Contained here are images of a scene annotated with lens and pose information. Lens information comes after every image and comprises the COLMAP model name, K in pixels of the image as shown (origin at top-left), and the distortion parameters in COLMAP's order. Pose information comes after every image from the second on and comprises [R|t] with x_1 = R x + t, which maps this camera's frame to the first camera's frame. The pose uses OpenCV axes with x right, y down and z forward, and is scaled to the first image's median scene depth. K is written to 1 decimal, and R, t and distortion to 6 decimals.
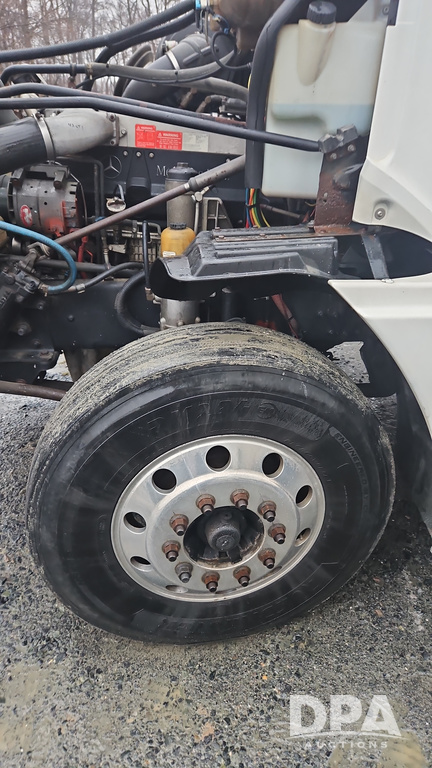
lens RADIAL K [[507.9, 0, 215.0], [0, 507.9, 383.8], [0, 0, 1]] dist [0.075159, -0.057669]
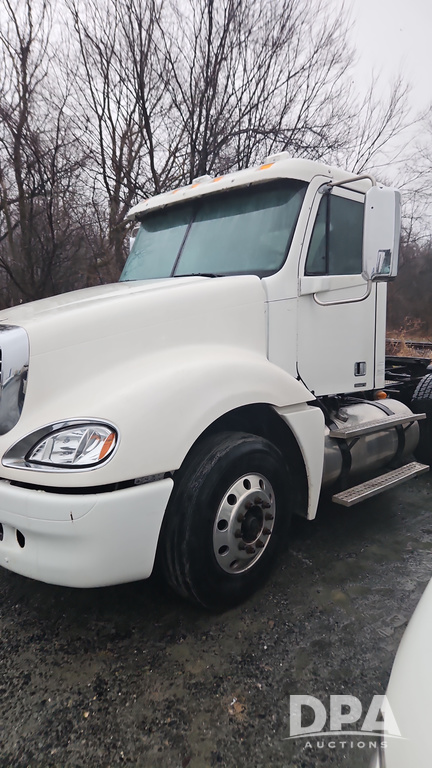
lens RADIAL K [[507.9, 0, 215.1], [0, 507.9, 383.1], [0, 0, 1]] dist [0.075159, -0.057669]
pose [[0.780146, -0.084094, 0.619919, -1.373256], [0.304030, 0.917001, -0.258216, 0.249302], [-0.546752, 0.389920, 0.740962, -0.764639]]
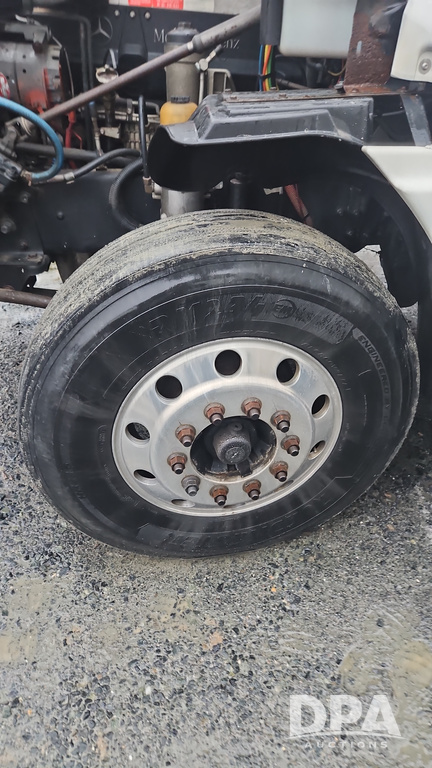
lens RADIAL K [[507.9, 0, 220.2], [0, 507.9, 380.5], [0, 0, 1]] dist [0.075159, -0.057669]
pose [[0.999956, -0.000628, 0.009325, -0.014946], [-0.000554, 0.992015, 0.126118, 0.055867], [-0.009330, -0.126118, 0.991971, 0.091337]]
